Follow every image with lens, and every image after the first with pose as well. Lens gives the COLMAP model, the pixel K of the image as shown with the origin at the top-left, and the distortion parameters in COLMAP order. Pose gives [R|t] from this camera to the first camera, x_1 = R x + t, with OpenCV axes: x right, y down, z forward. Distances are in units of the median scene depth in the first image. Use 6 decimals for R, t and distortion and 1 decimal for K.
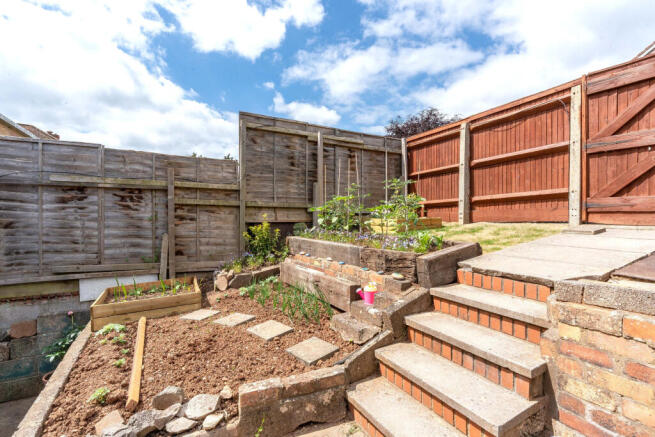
lens RADIAL K [[308.2, 0, 328.2], [0, 308.2, 217.8], [0, 0, 1]] dist [-0.000937, 0.001736]
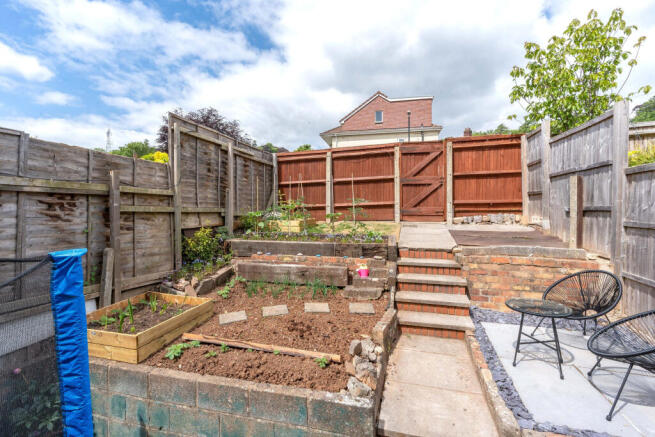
lens RADIAL K [[308.2, 0, 320.0], [0, 308.2, 210.4], [0, 0, 1]] dist [-0.000937, 0.001736]
pose [[0.716373, -0.008980, 0.697660, -0.700083], [0.010374, 0.999944, 0.002220, -0.046553], [-0.697641, 0.005647, 0.716425, -0.001526]]
